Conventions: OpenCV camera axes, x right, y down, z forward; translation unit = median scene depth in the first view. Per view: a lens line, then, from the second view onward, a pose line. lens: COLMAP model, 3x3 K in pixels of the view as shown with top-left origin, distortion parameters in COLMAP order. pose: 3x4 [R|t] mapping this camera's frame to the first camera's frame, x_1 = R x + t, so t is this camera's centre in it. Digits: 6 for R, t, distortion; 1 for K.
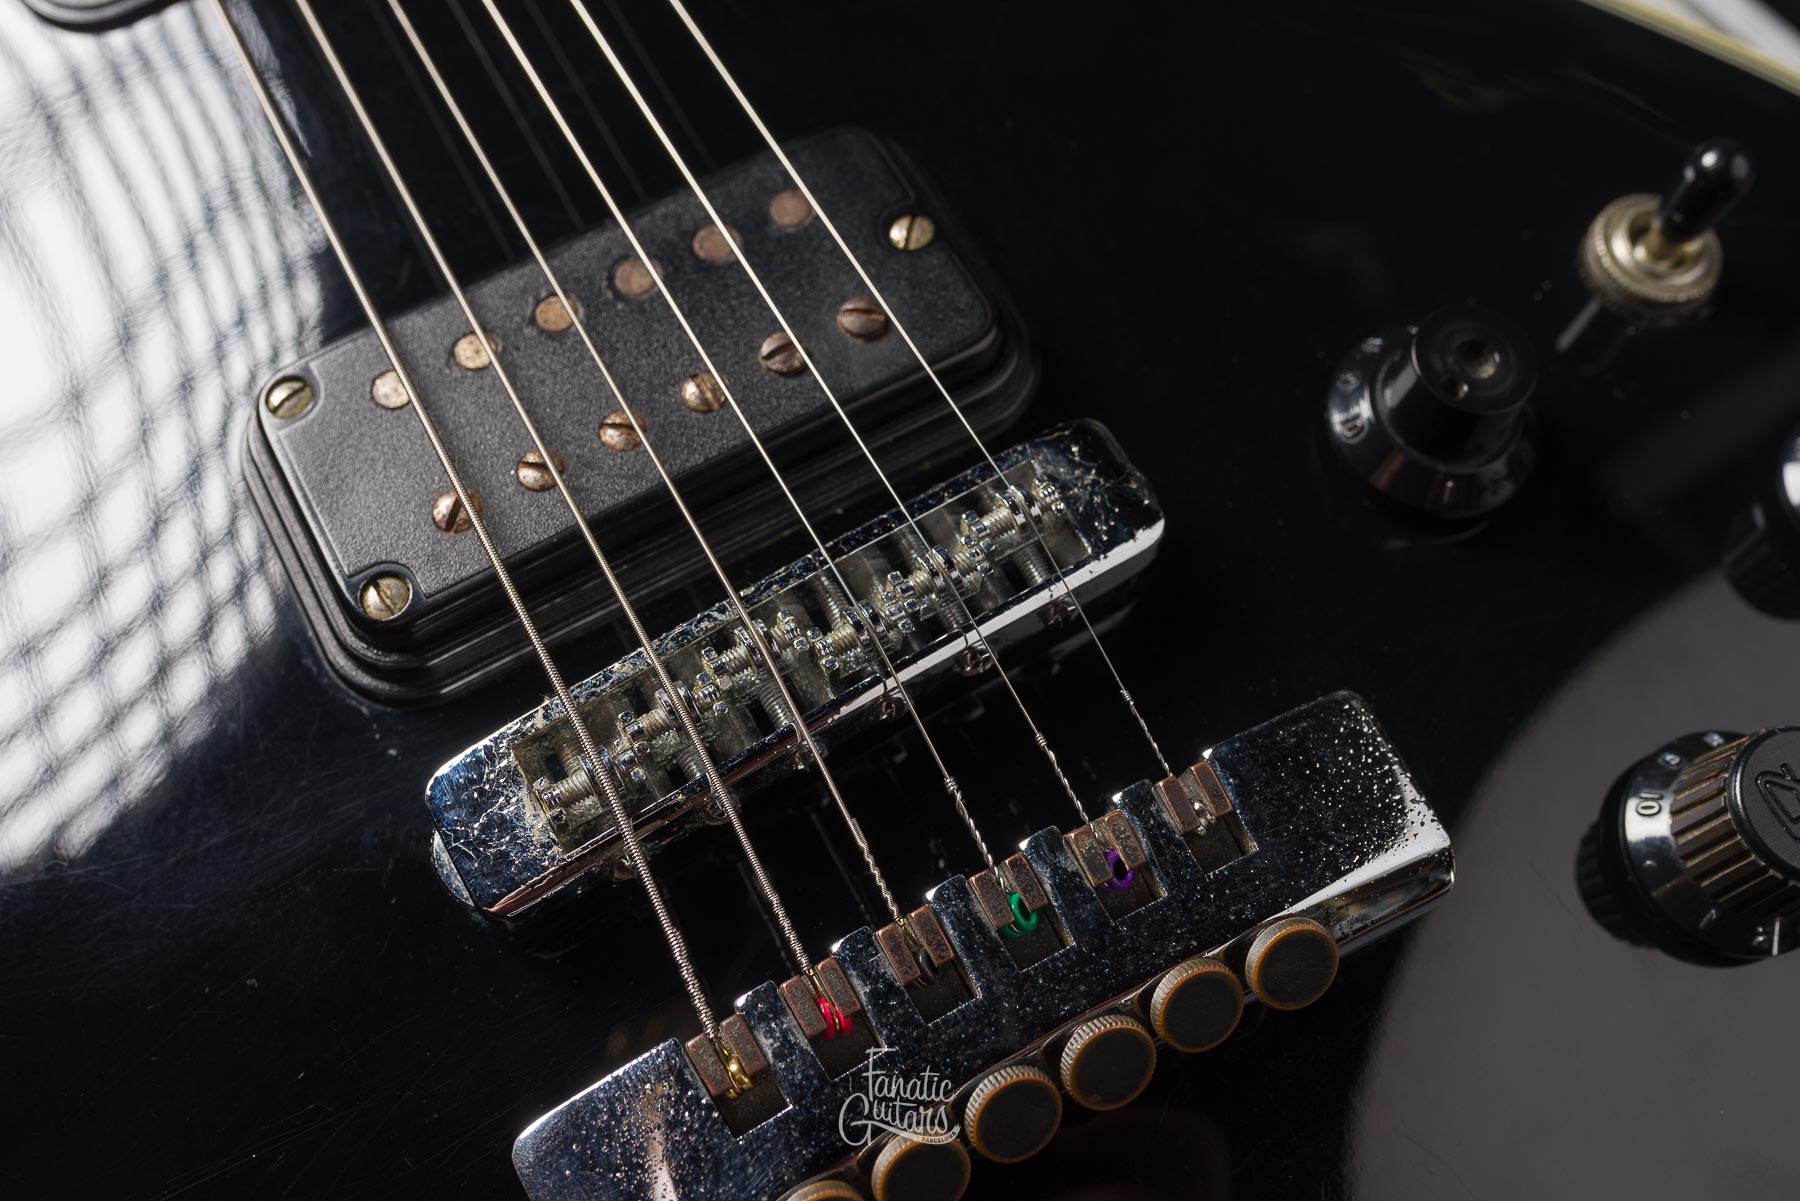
lens RADIAL K [[1870.2, 0, 898.6], [0, 1870.2, 600.6], [0, 0, 1]] dist [-0.002058, 0.001518]
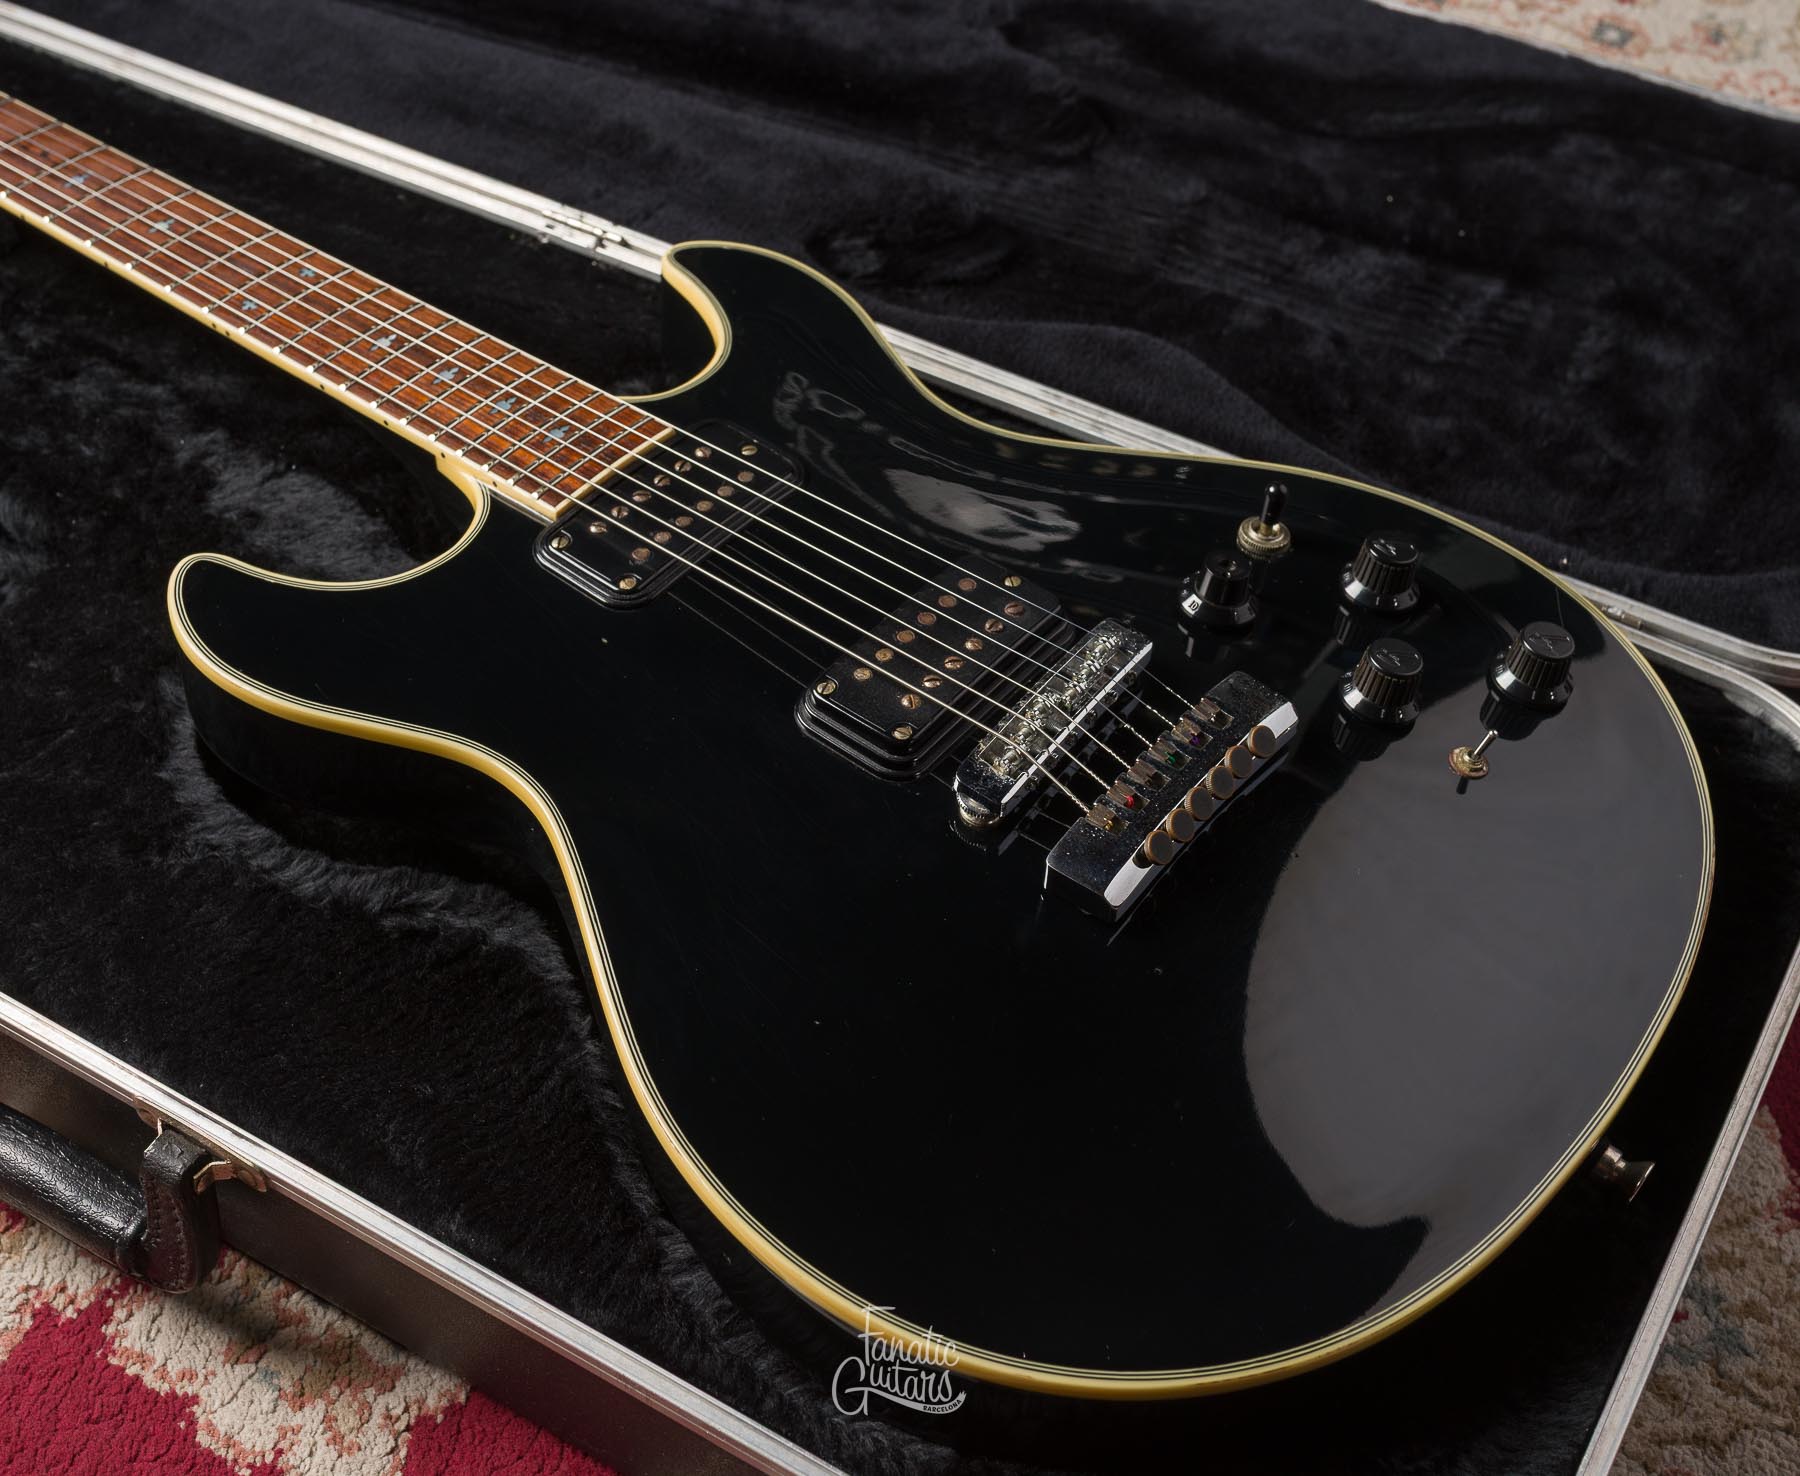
lens RADIAL K [[2346.1, 0, 893.4], [0, 2346.1, 735.8], [0, 0, 1]] dist [0.013693, -0.046697]
pose [[0.919154, -0.255049, 0.300177, -1.277889], [0.342558, 0.893773, -0.289524, 0.952714], [-0.194447, 0.368945, 0.908884, -1.993148]]
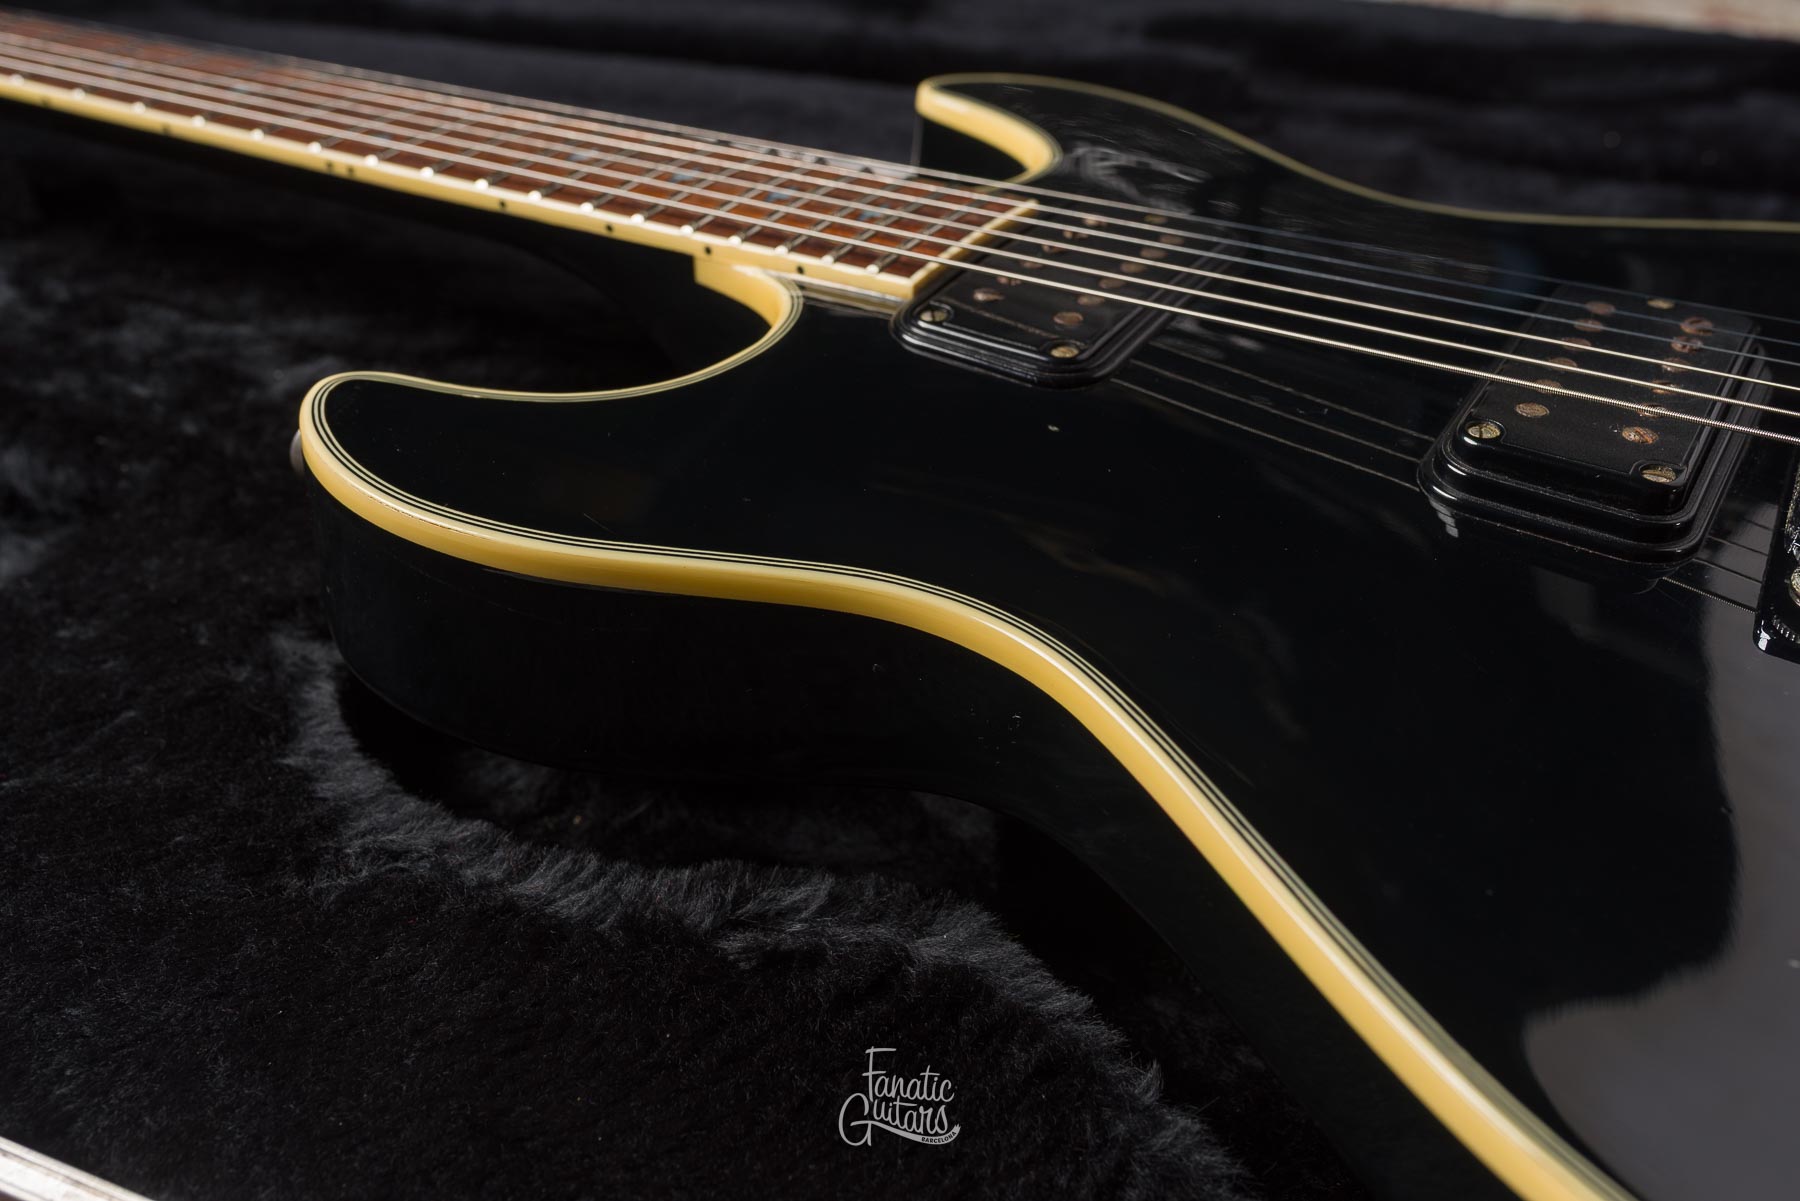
lens RADIAL K [[1813.1, 0, 897.8], [0, 1813.1, 599.1], [0, 0, 1]] dist [0.000087, 0.003531]
pose [[0.864640, -0.260150, 0.429791, -1.438111], [0.453530, 0.772203, -0.444987, 0.439331], [-0.216122, 0.579676, 0.785663, 0.061173]]
